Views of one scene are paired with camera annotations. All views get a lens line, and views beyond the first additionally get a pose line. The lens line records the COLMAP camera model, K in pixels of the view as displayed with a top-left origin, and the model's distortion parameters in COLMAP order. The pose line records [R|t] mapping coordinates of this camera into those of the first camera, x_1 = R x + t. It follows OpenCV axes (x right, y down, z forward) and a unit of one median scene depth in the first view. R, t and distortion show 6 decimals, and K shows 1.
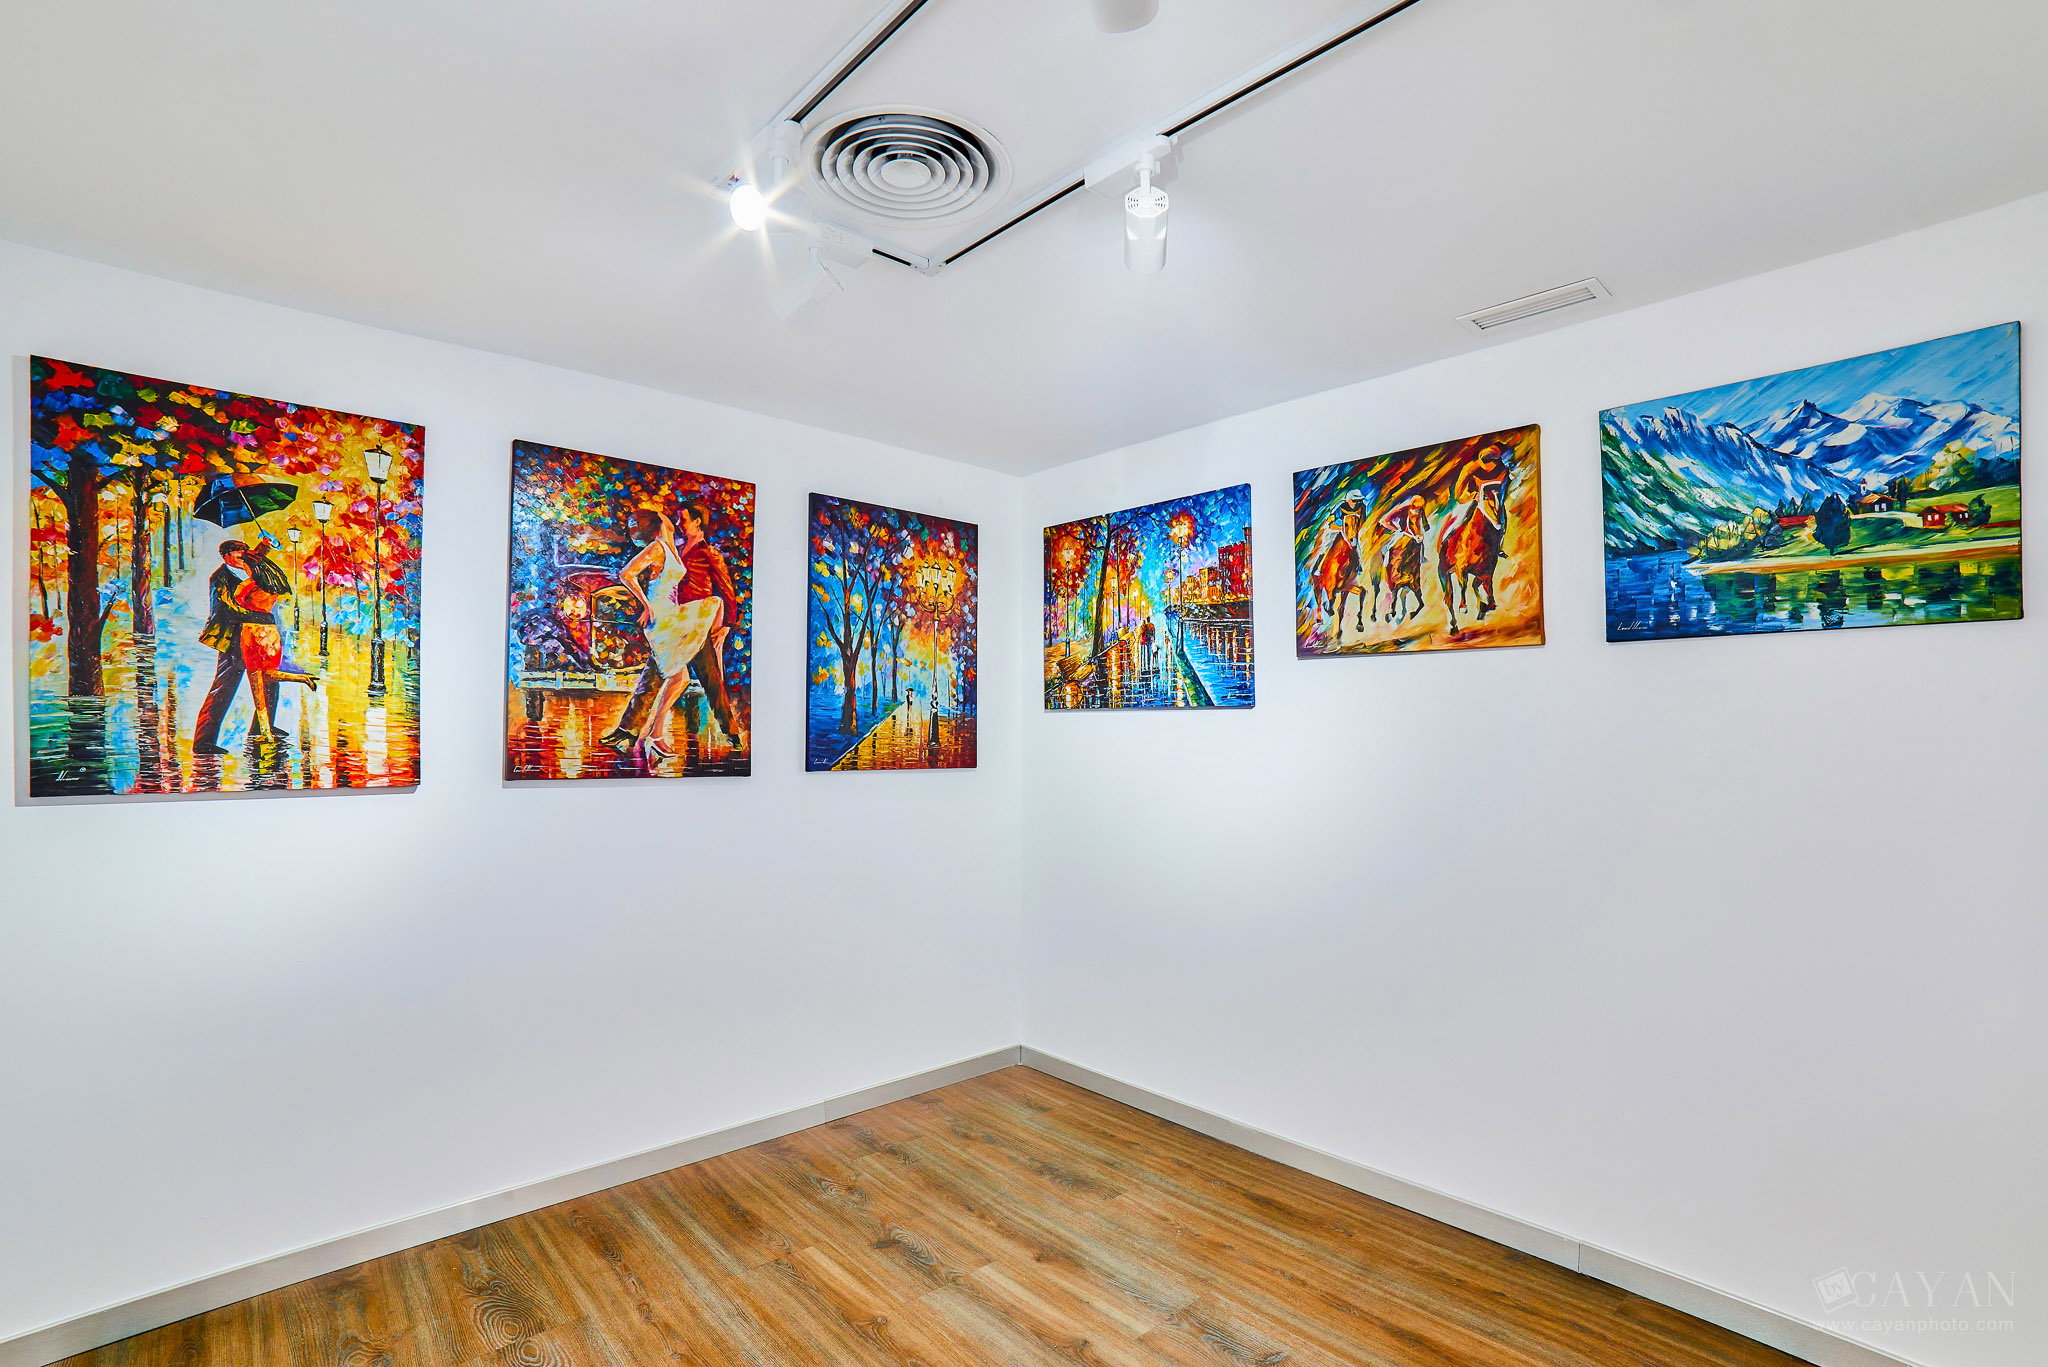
lens RADIAL K [[1120.5, 0, 1211.2], [0, 1120.5, 751.1], [0, 0, 1]] dist [-0.090284, 0.035470]
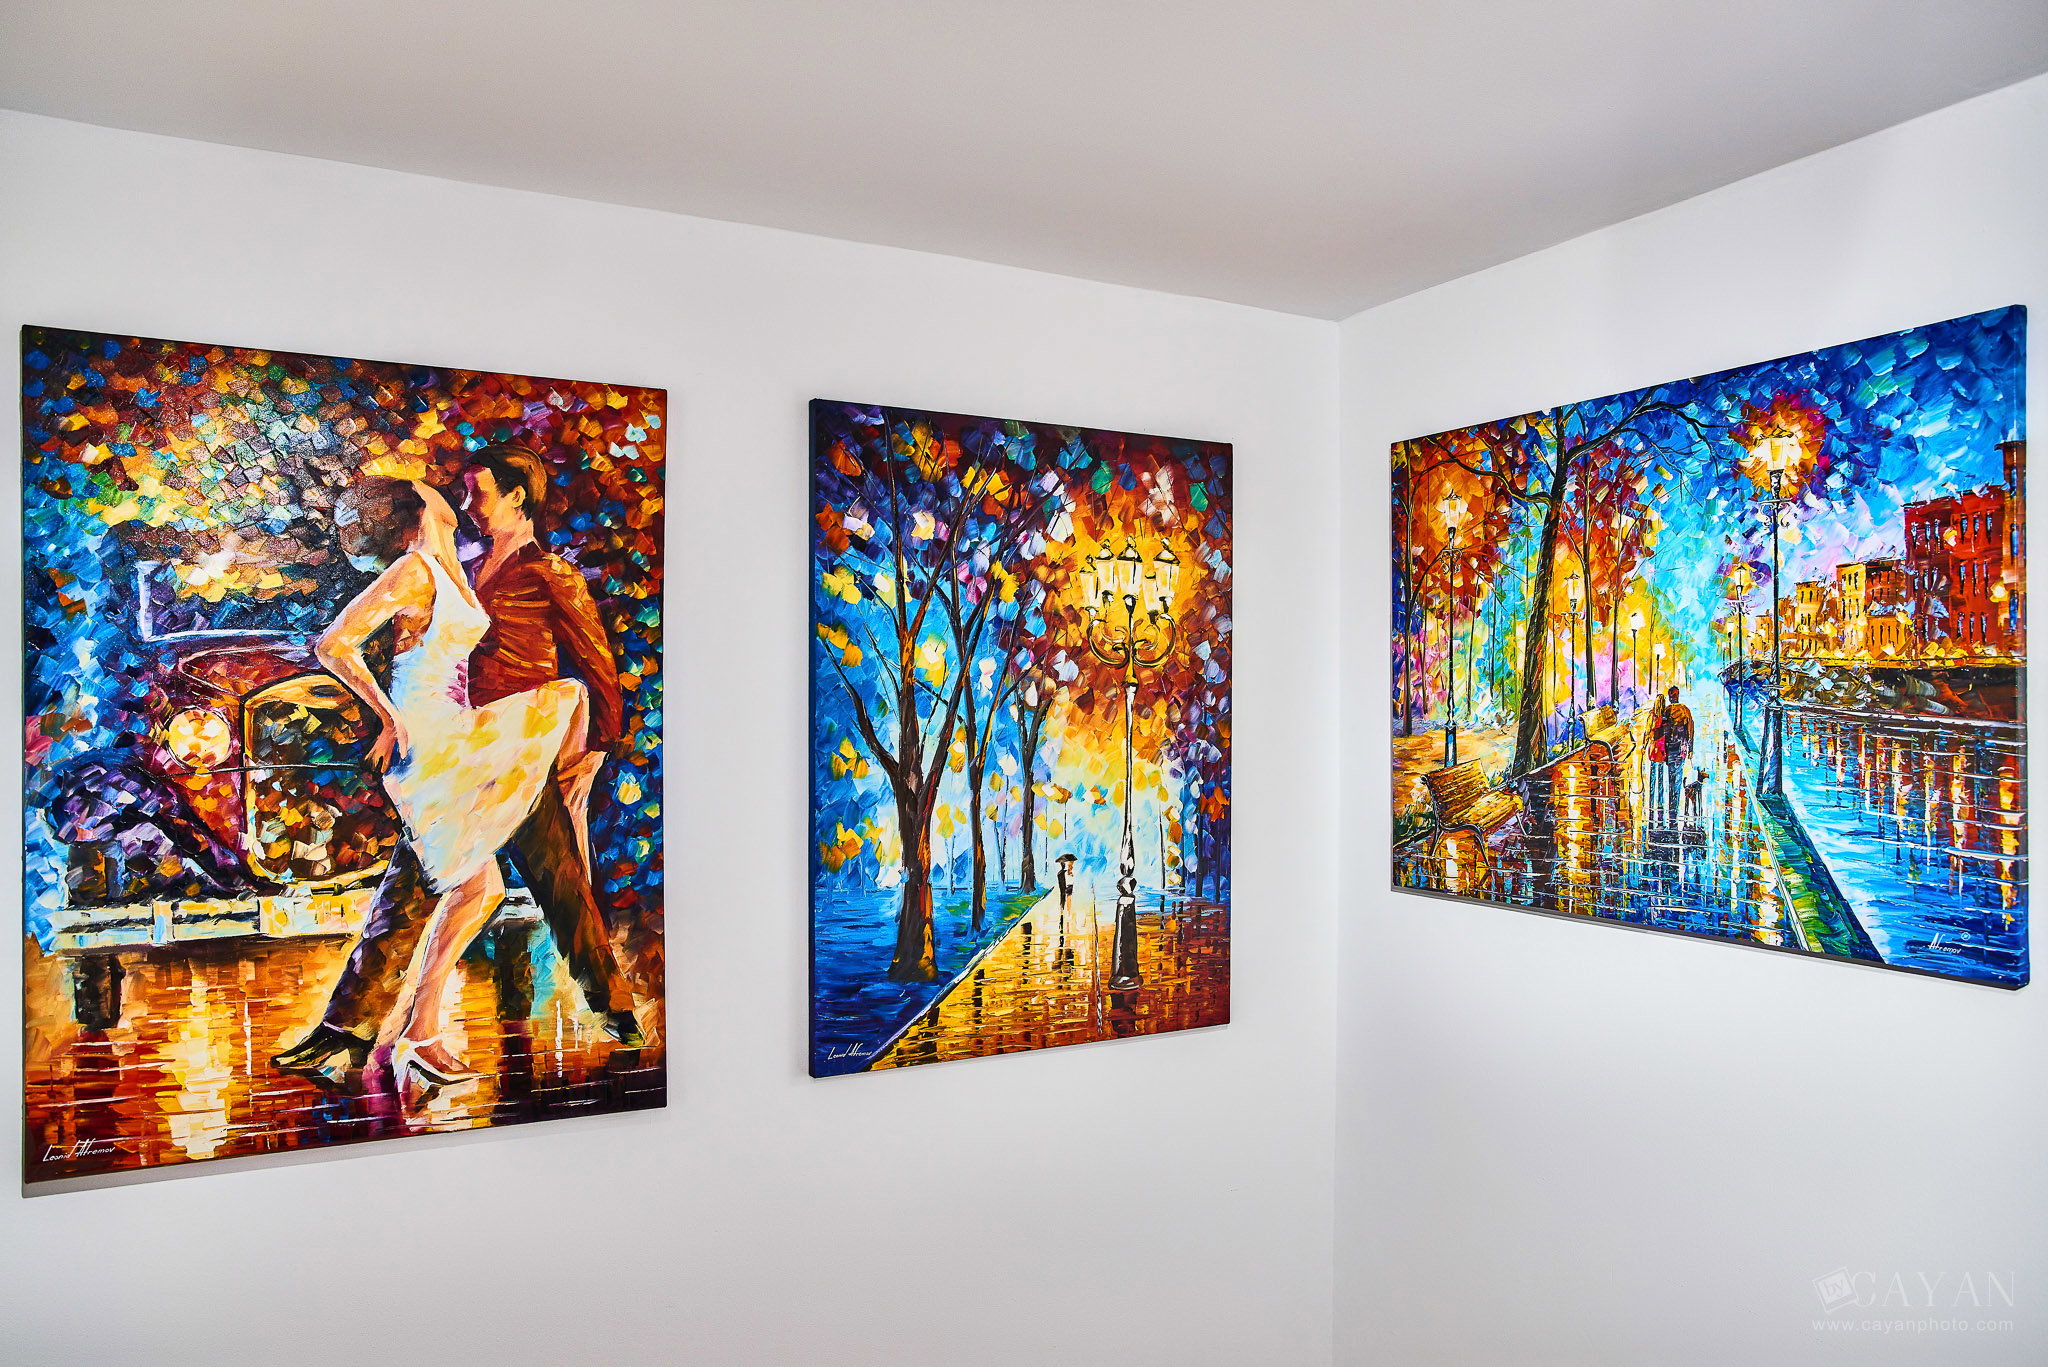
lens RADIAL K [[1513.9, 0, 1124.0], [0, 1513.9, 710.5], [0, 0, 1]] dist [-0.088908, 0.068939]
pose [[0.947562, 0.007939, -0.319472, -0.086757], [-0.000660, 0.999738, 0.022886, -0.152405], [0.319570, -0.021475, 0.947319, 0.585446]]
